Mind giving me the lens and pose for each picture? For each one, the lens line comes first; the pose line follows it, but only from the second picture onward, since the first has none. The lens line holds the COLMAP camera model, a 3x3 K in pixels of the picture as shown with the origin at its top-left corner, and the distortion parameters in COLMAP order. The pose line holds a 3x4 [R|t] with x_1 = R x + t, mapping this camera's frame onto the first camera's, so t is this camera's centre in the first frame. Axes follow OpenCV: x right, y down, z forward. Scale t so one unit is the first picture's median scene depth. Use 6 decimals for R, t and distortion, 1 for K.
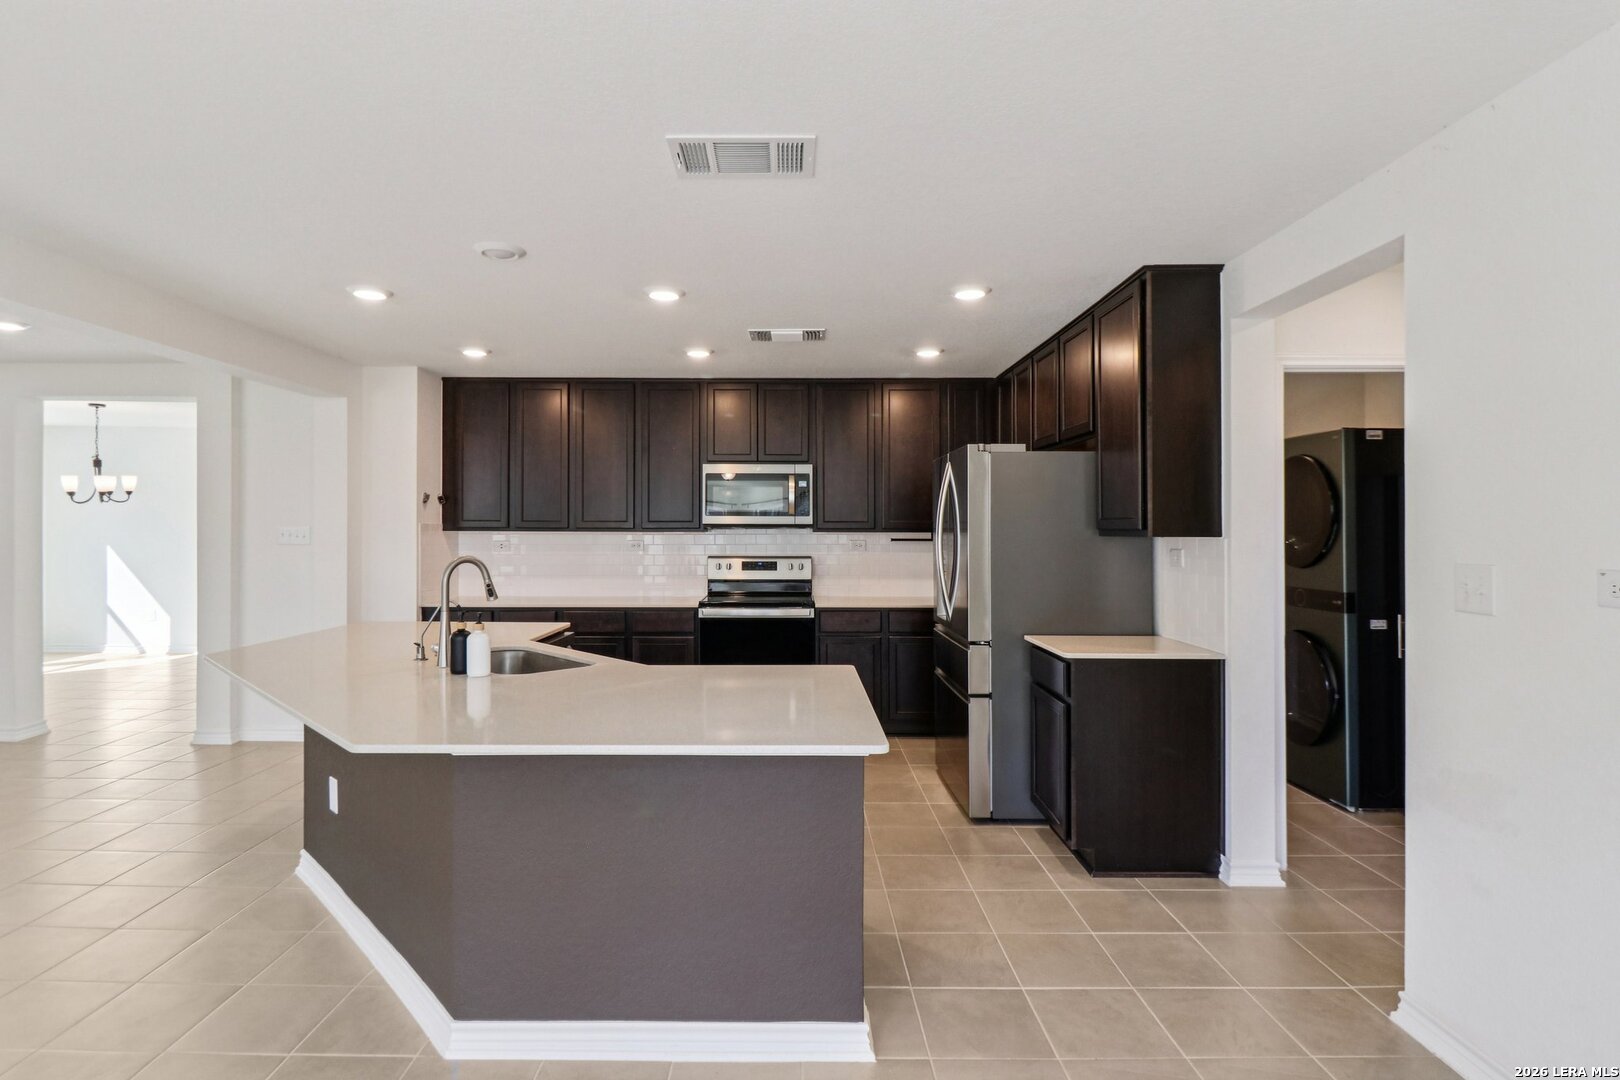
lens RADIAL K [[813.1, 0, 760.1], [0, 813.1, 522.7], [0, 0, 1]] dist [-0.010428, -0.002276]
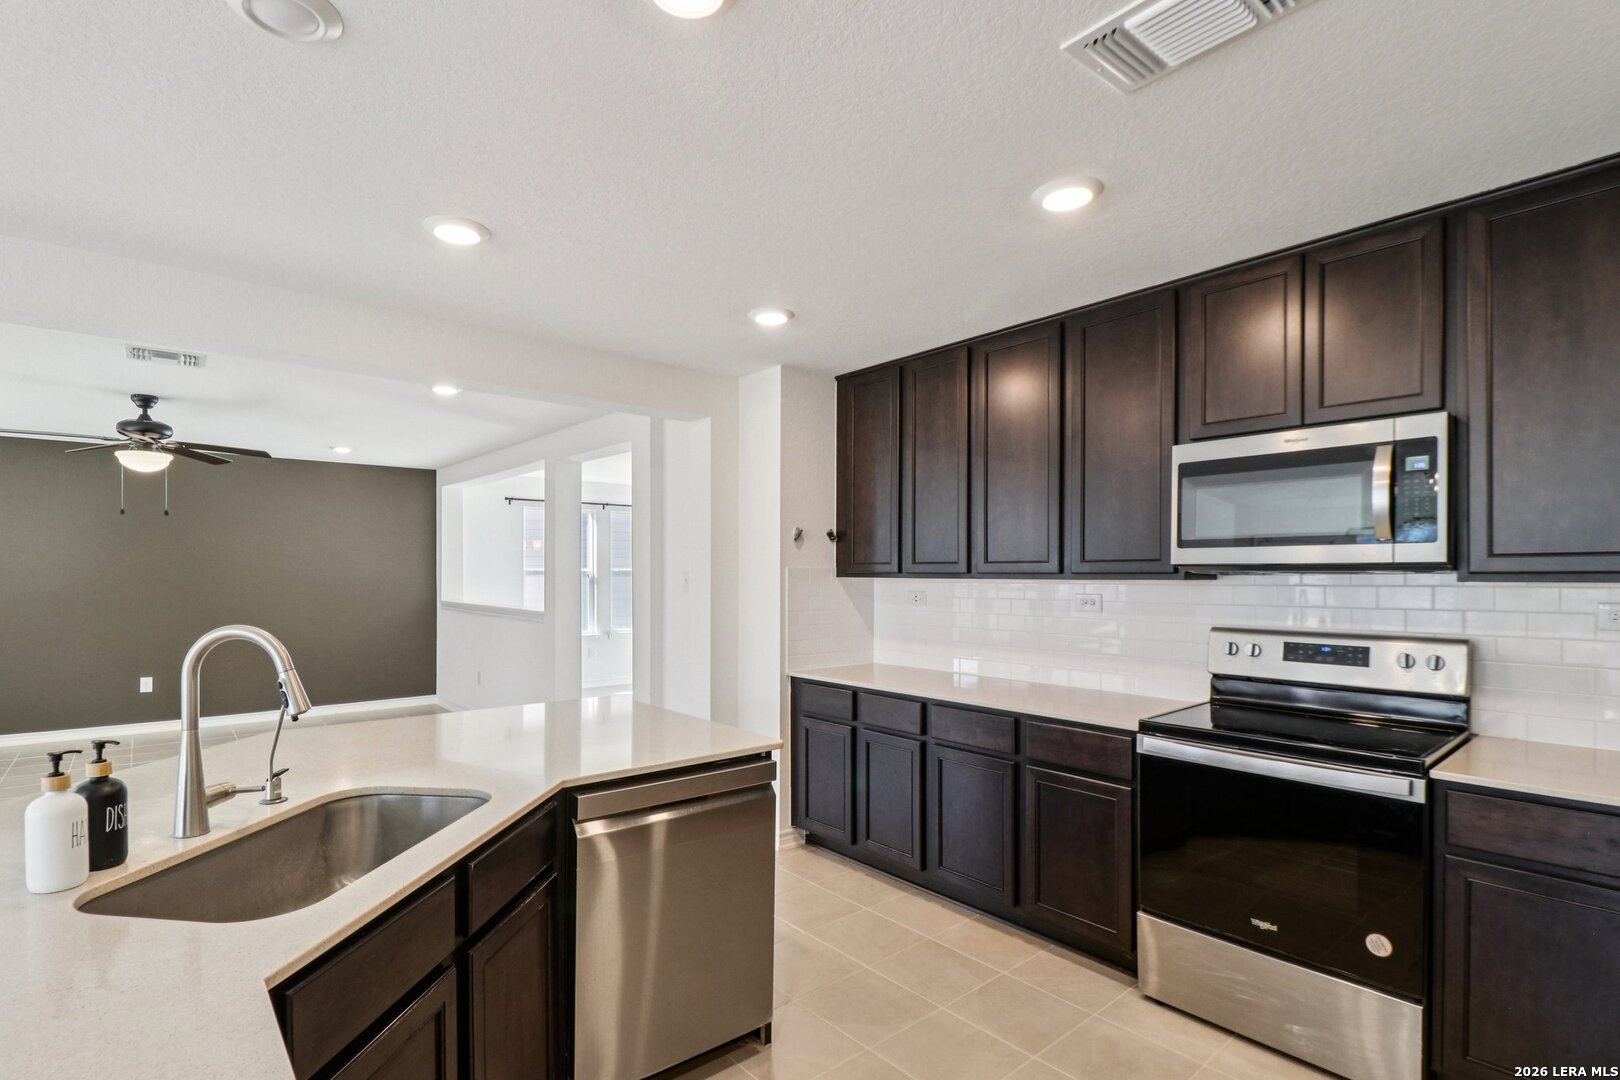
lens RADIAL K [[763.3, 0, 797.6], [0, 763.3, 571.8], [0, 0, 1]] dist [-0.006043, -0.009858]
pose [[0.665602, -0.002670, -0.746302, 0.127102], [0.003277, 0.999994, -0.000654, 0.005663], [0.746300, -0.002011, 0.665607, 0.505588]]
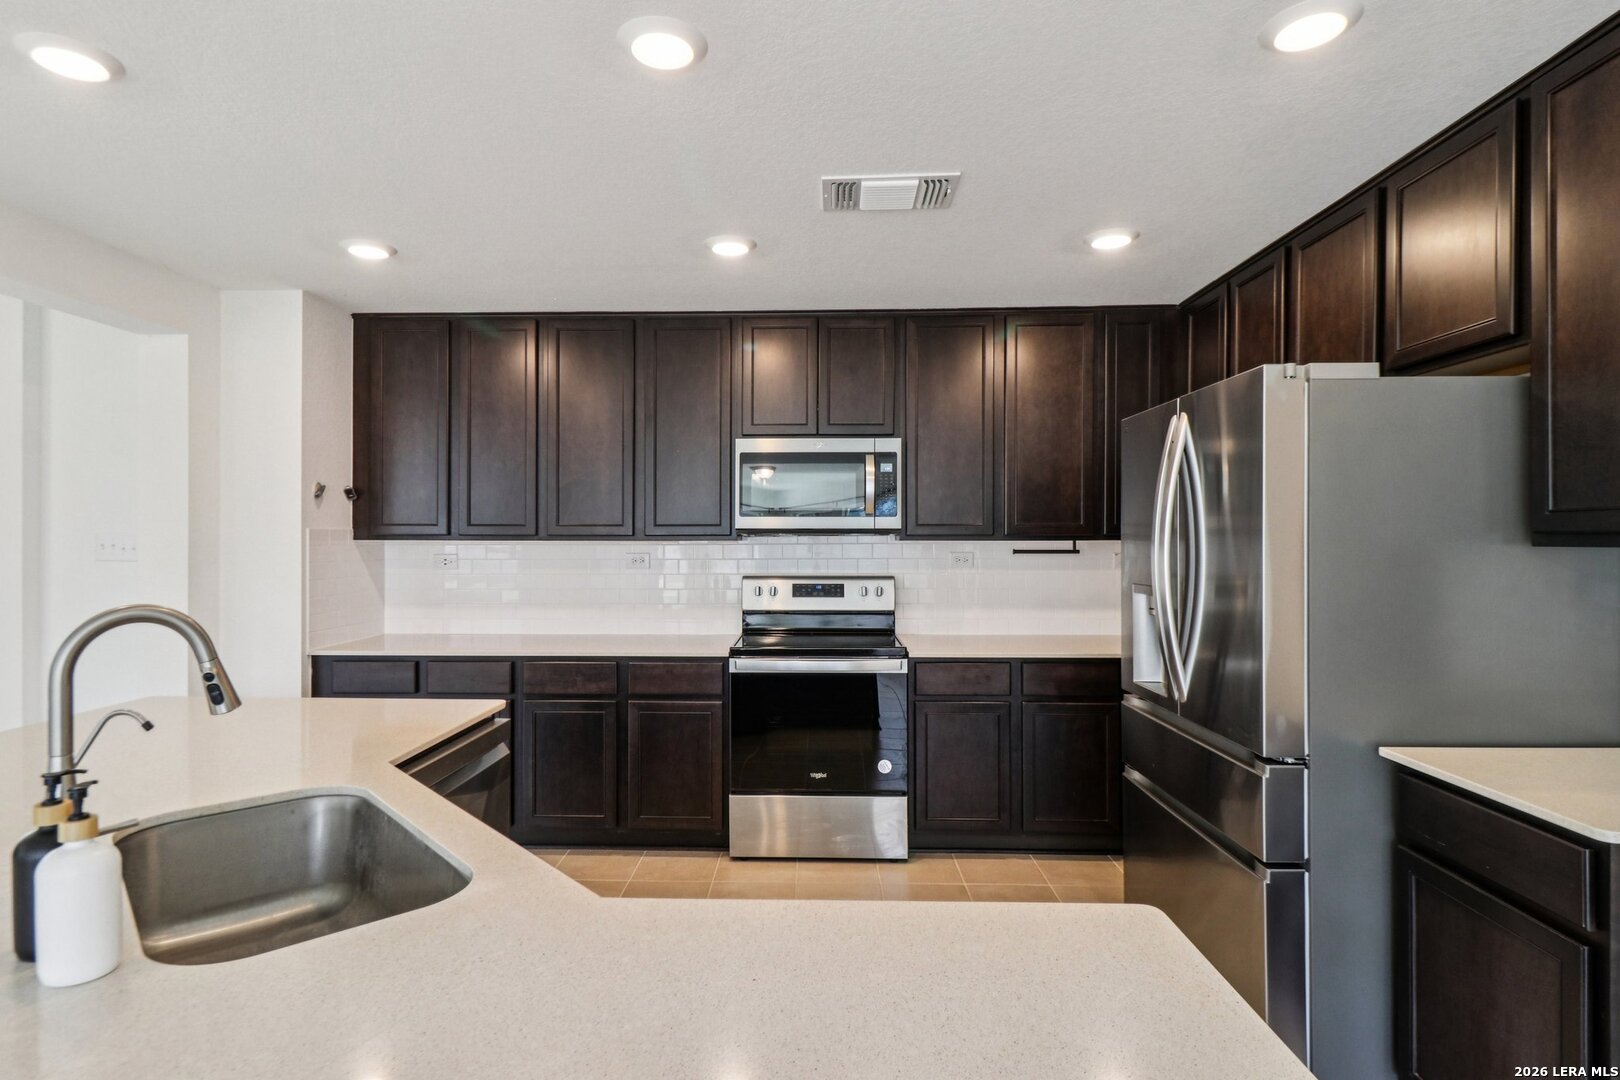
lens RADIAL K [[813.1, 0, 780.9], [0, 813.1, 530.3], [0, 0, 1]] dist [-0.010428, -0.002276]
pose [[0.999977, -0.000400, -0.006758, -0.028477], [0.000396, 1.000000, -0.000488, 0.003141], [0.006758, 0.000486, 0.999977, 0.331434]]
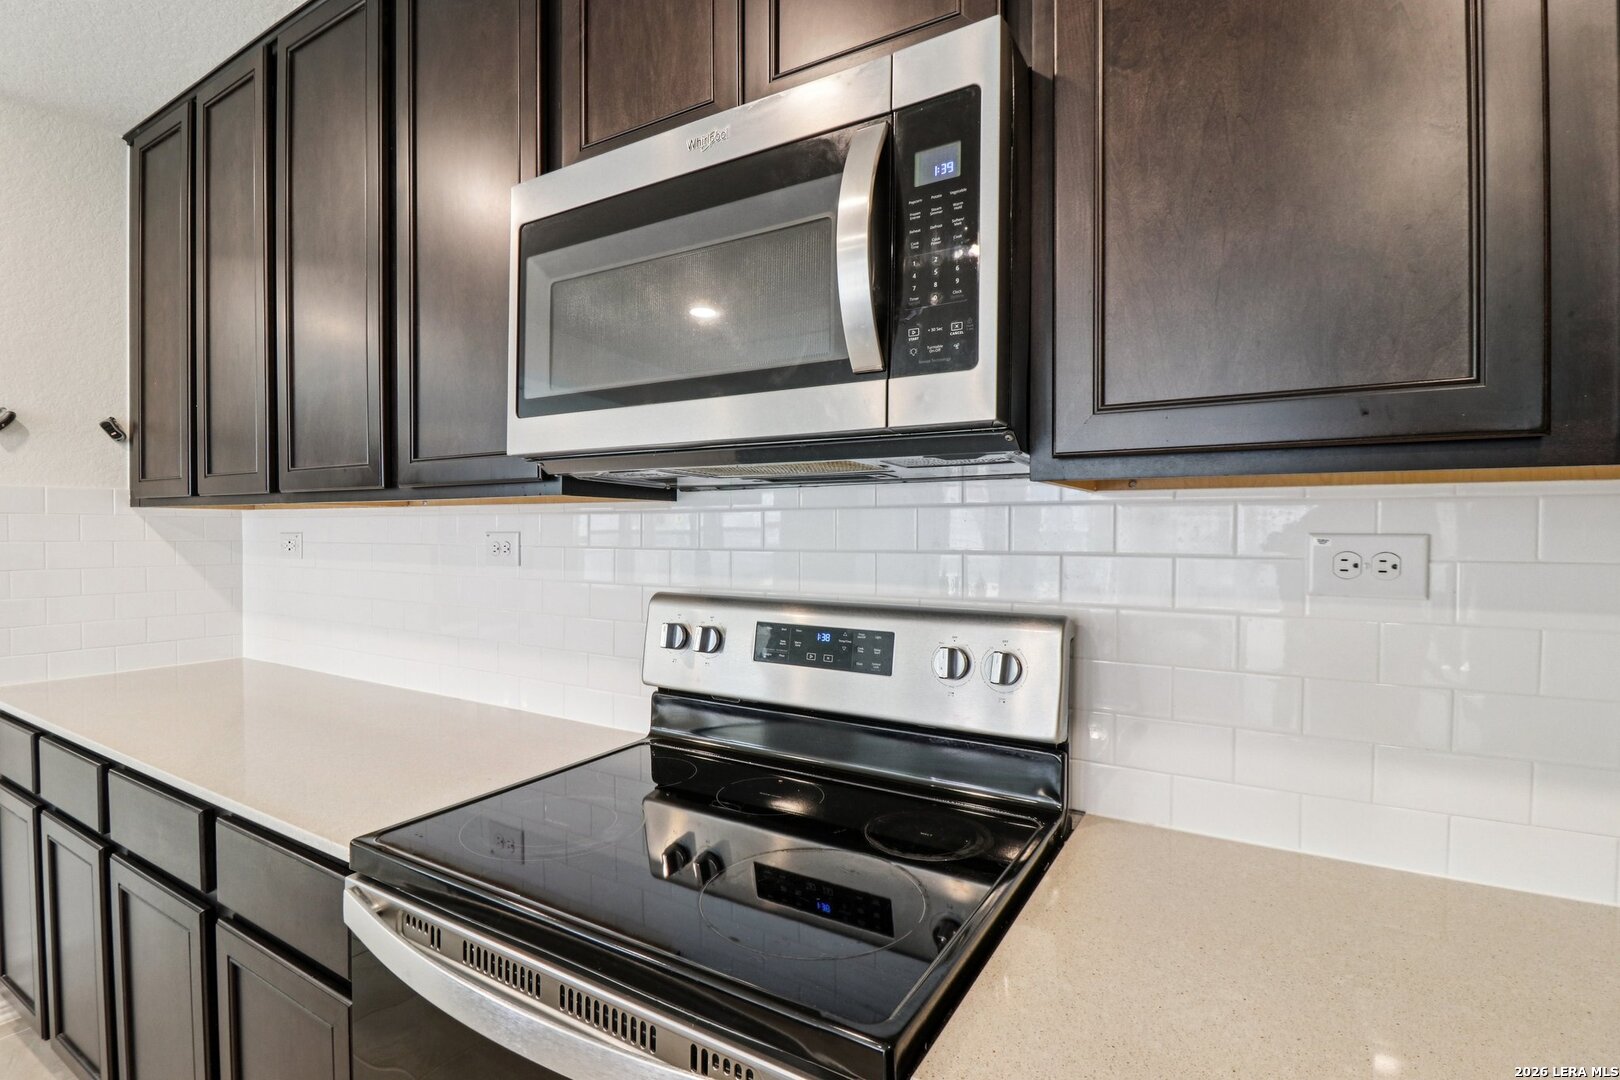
lens RADIAL K [[763.3, 0, 806.8], [0, 763.3, 521.6], [0, 0, 1]] dist [-0.006043, -0.009858]
pose [[0.881788, -0.003263, -0.471635, 0.097380], [0.004095, 0.999991, 0.000738, 0.019395], [0.471629, -0.002582, 0.881793, 0.846458]]
